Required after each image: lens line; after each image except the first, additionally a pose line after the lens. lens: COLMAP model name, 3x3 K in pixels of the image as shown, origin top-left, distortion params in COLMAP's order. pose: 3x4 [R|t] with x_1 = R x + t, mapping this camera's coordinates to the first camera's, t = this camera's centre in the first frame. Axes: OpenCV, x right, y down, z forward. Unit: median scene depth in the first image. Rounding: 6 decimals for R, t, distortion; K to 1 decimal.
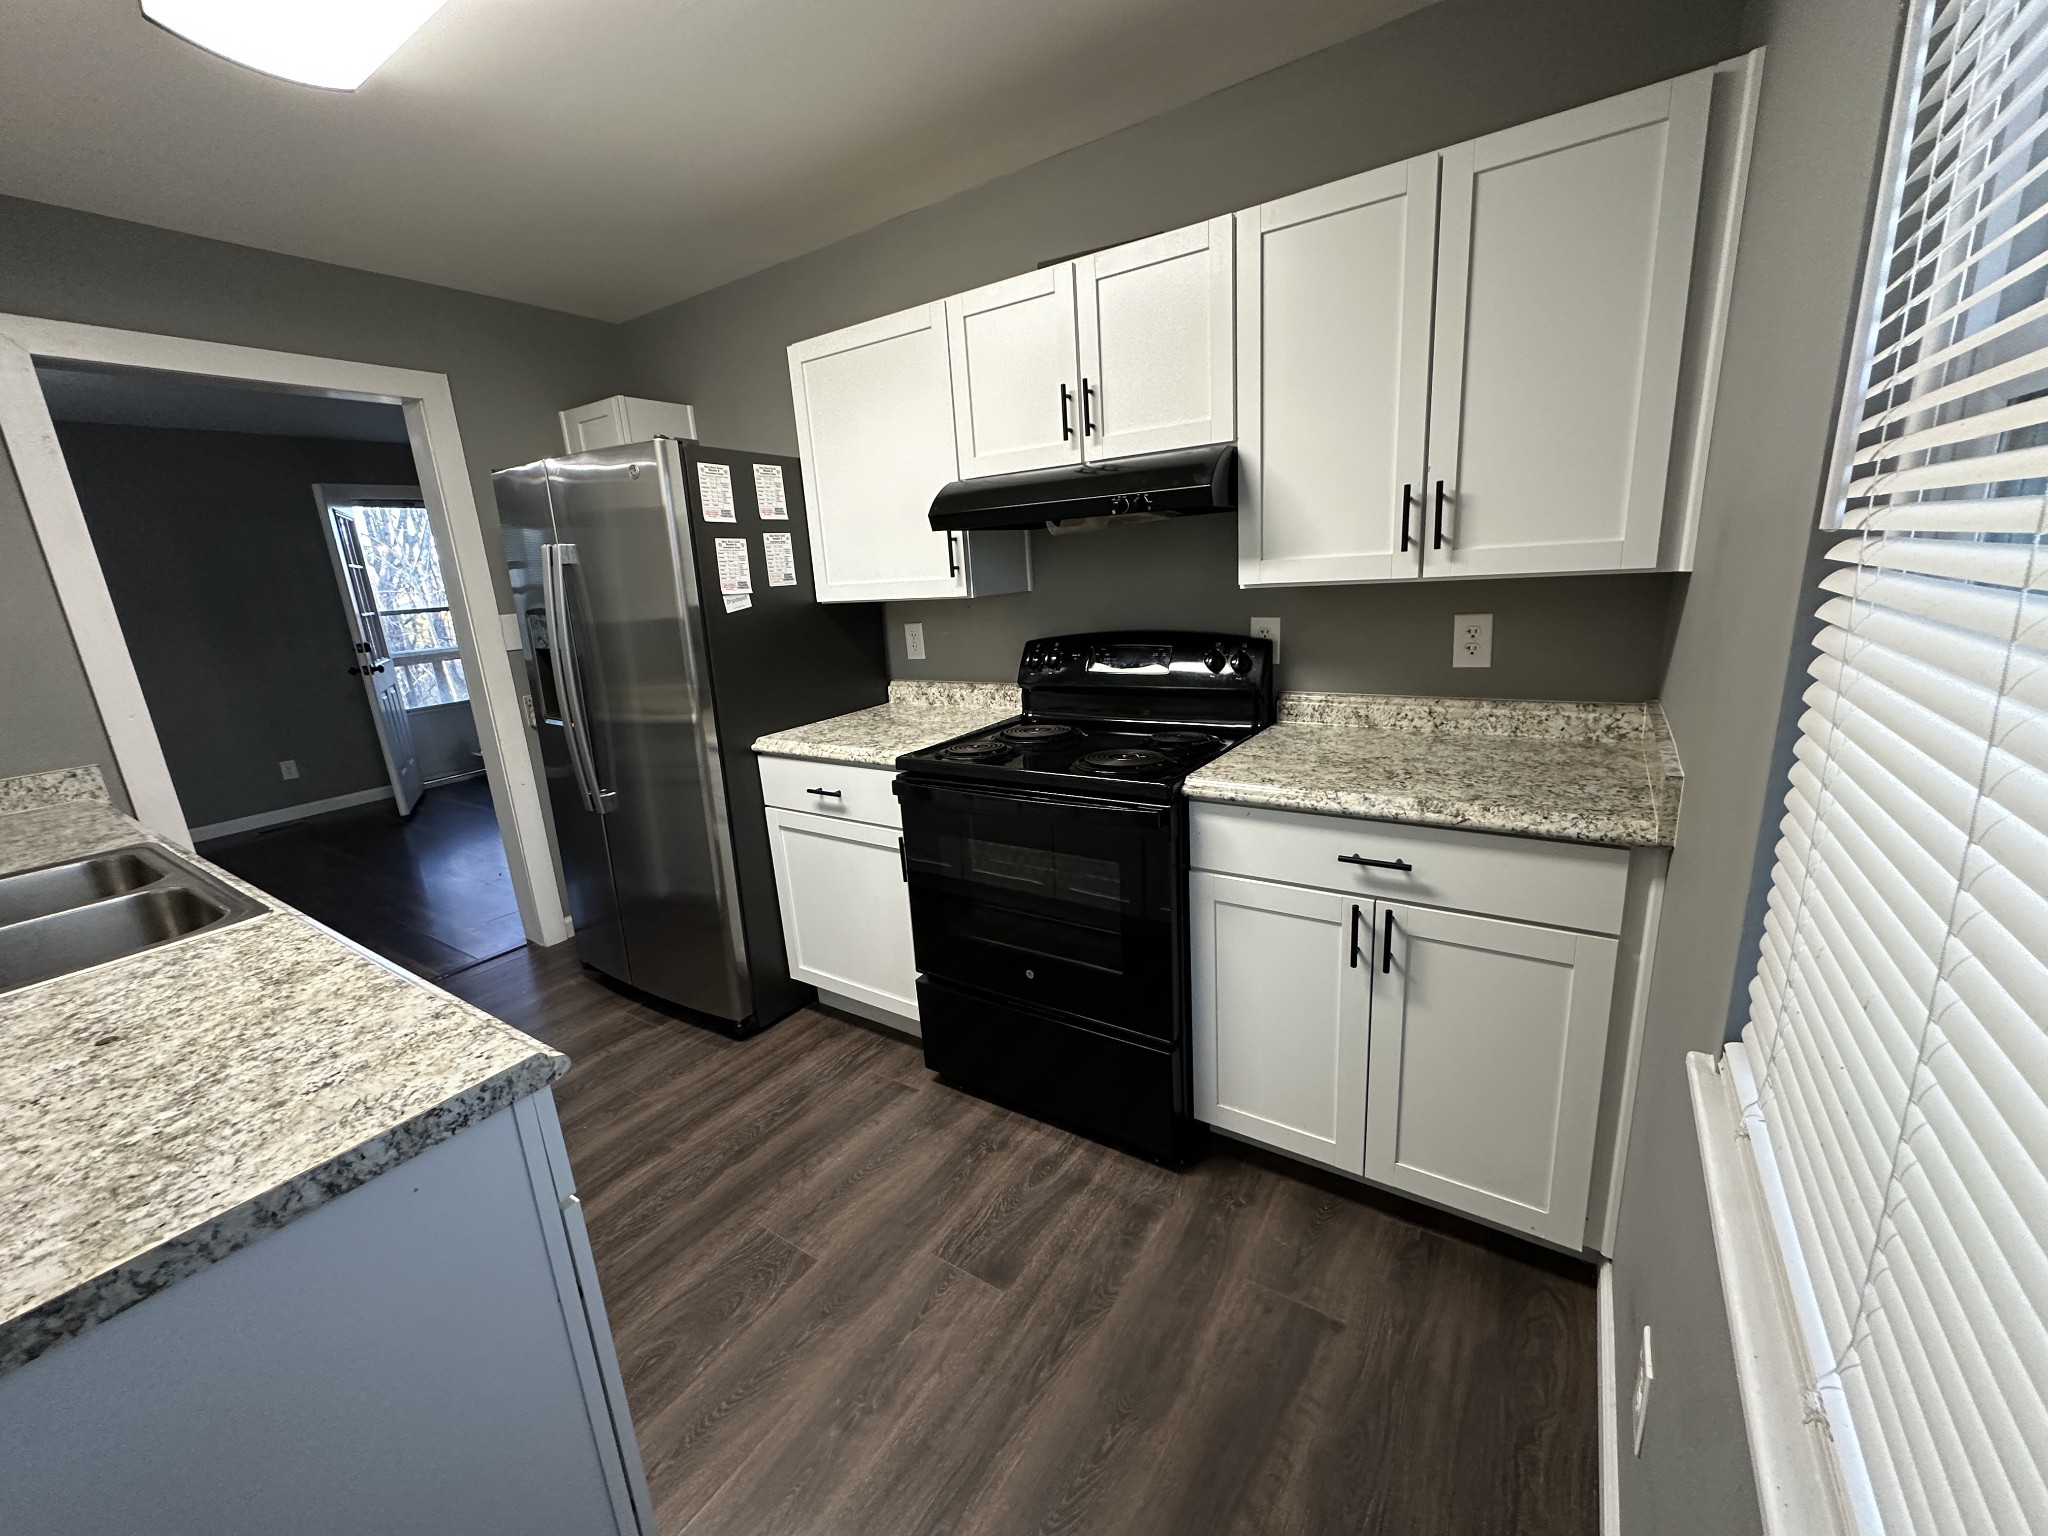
lens RADIAL K [[819.6, 0, 1022.9], [0, 819.6, 767.8], [0, 0, 1]] dist [-0.003885, 0.000228]
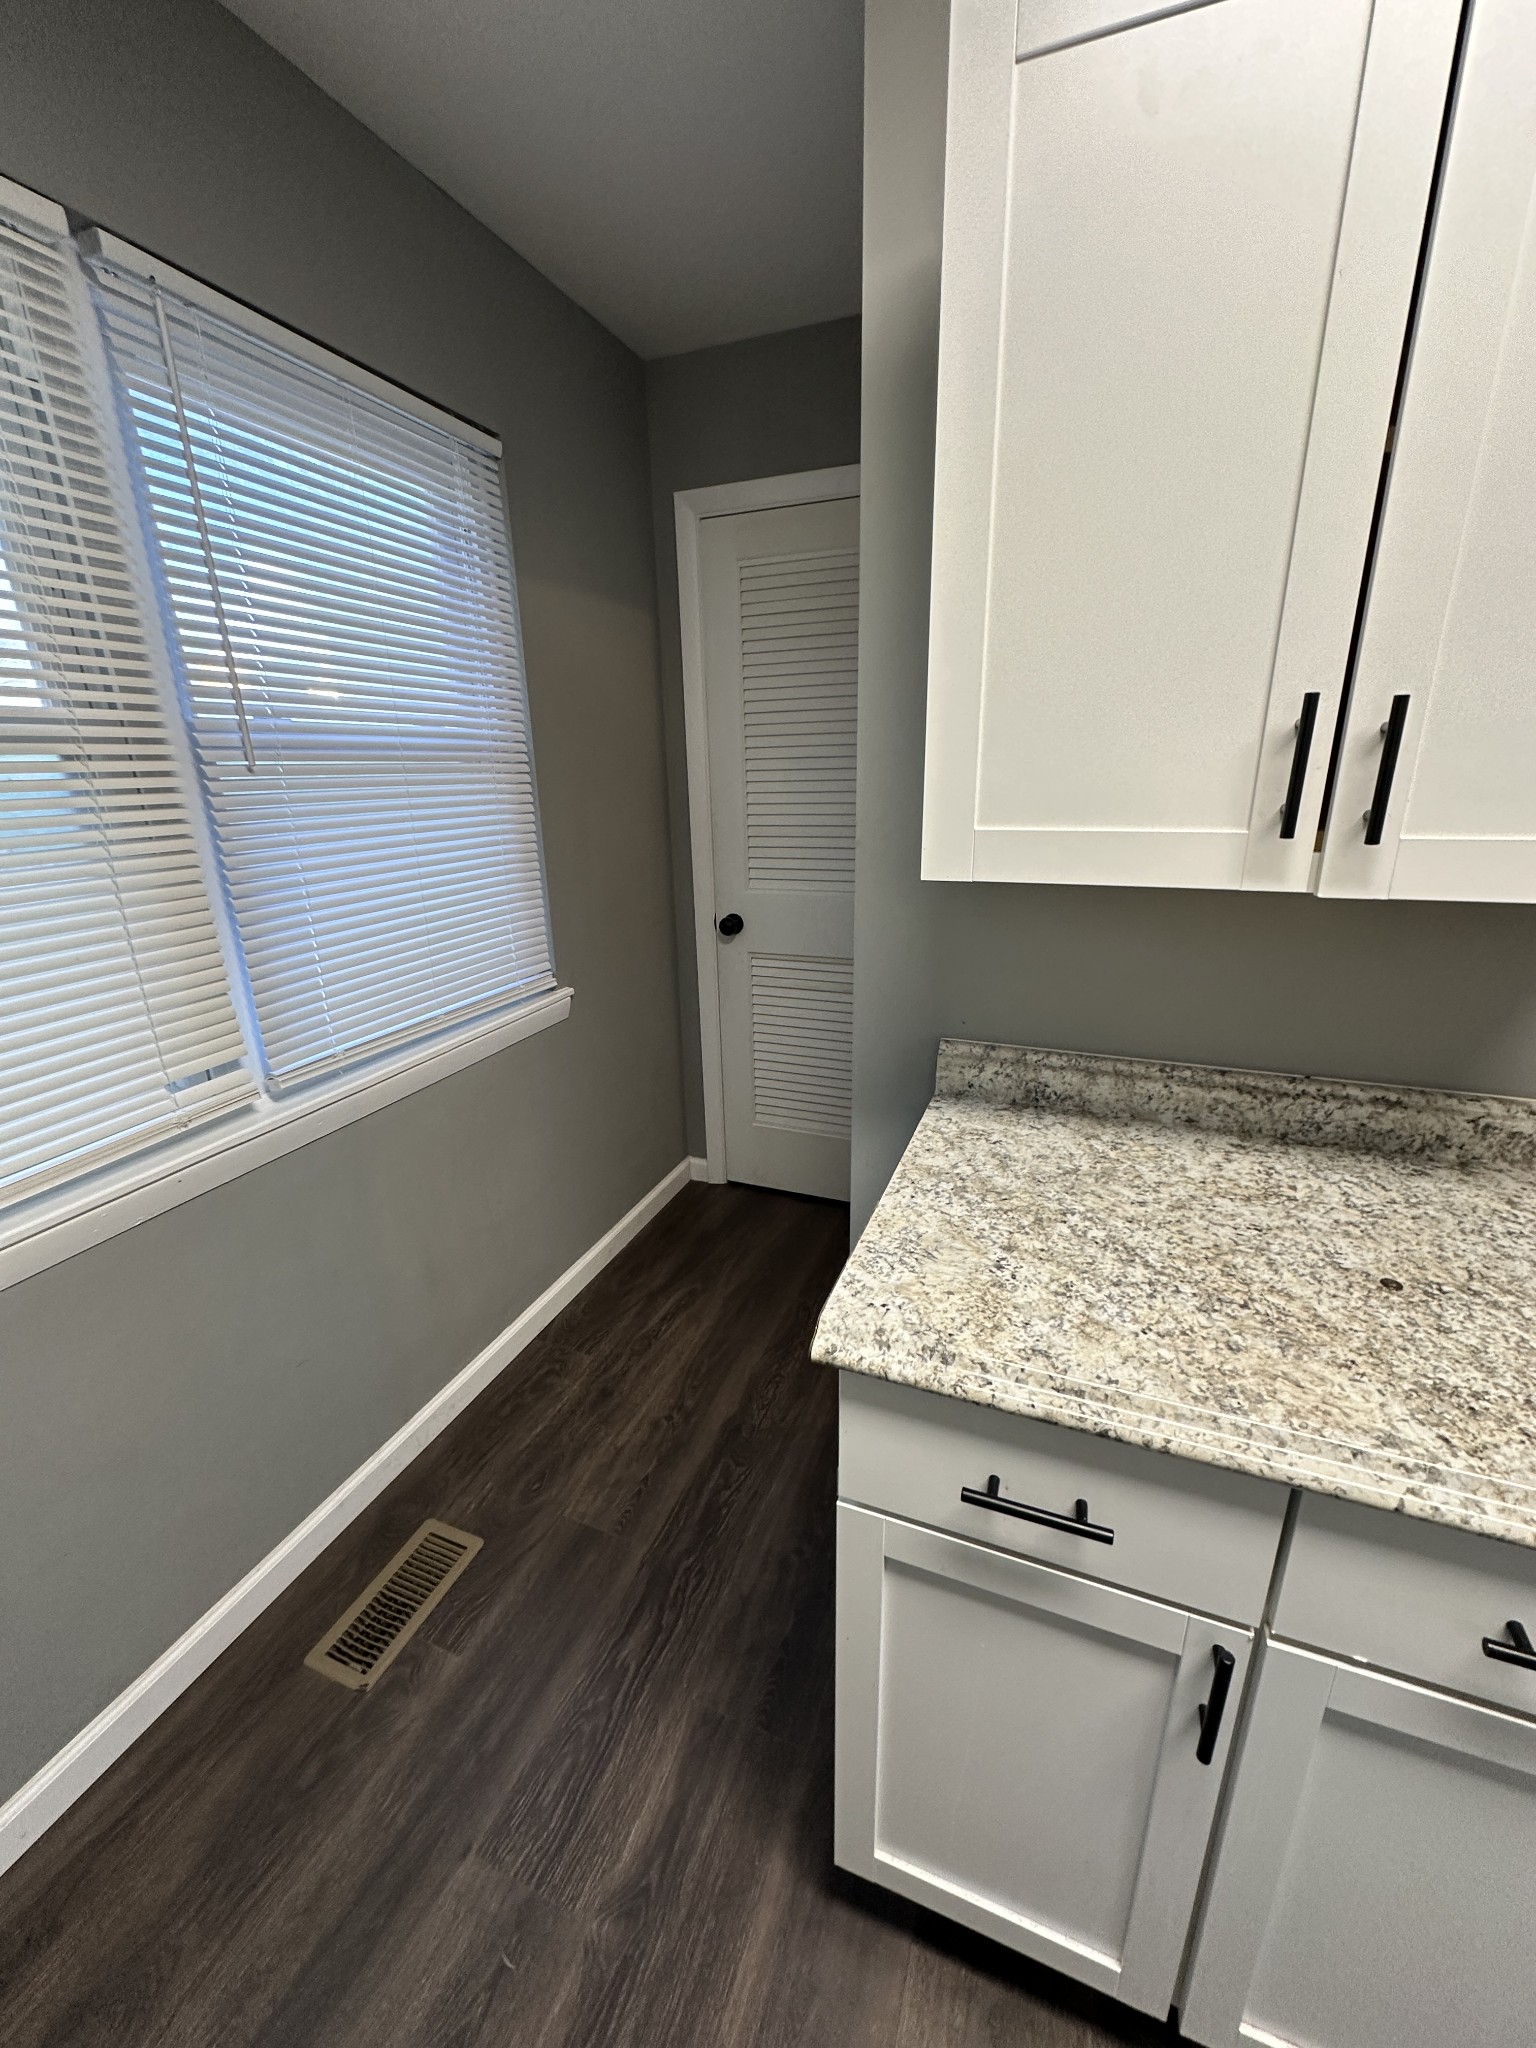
lens RADIAL K [[819.6, 0, 761.3], [0, 819.6, 1023.4], [0, 0, 1]] dist [-0.003885, 0.000228]
pose [[-0.975522, 0.139426, -0.170049, -0.350532], [0.026759, 0.842817, 0.537535, -0.330339], [0.218266, 0.519827, -0.825917, 1.290731]]
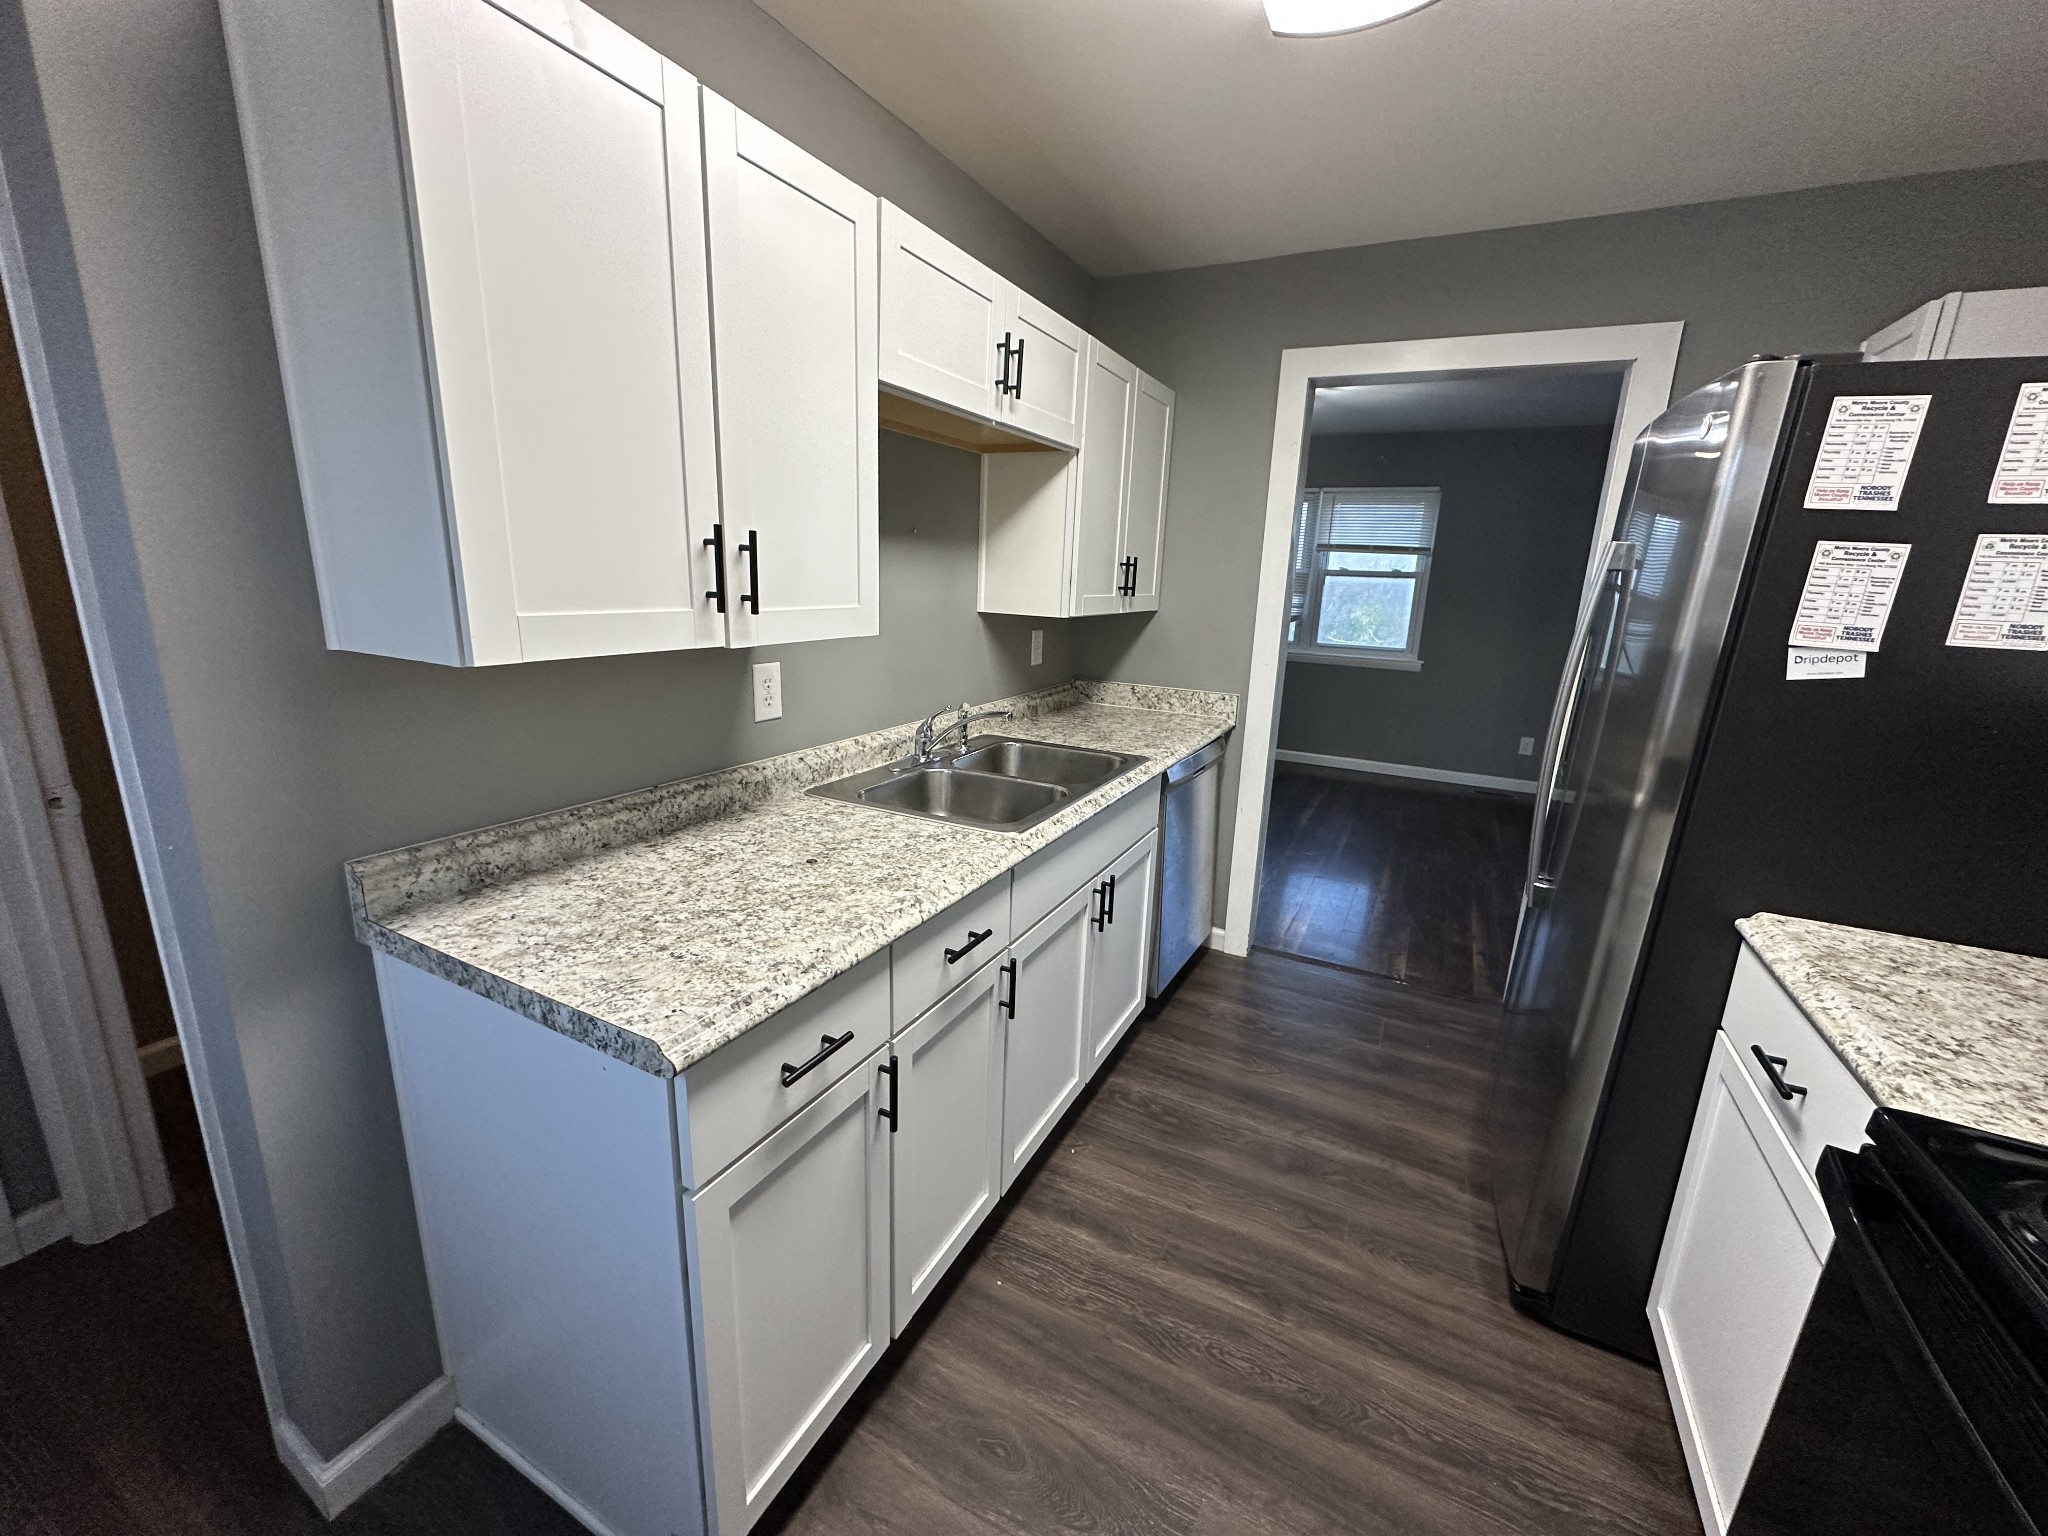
lens RADIAL K [[819.6, 0, 1026.8], [0, 819.6, 767.3], [0, 0, 1]] dist [-0.003885, 0.000228]
pose [[0.104149, 0.295587, -0.949622, 0.251150], [-0.286322, 0.923303, 0.255993, -0.285944], [0.952456, 0.245236, 0.180794, 0.968533]]
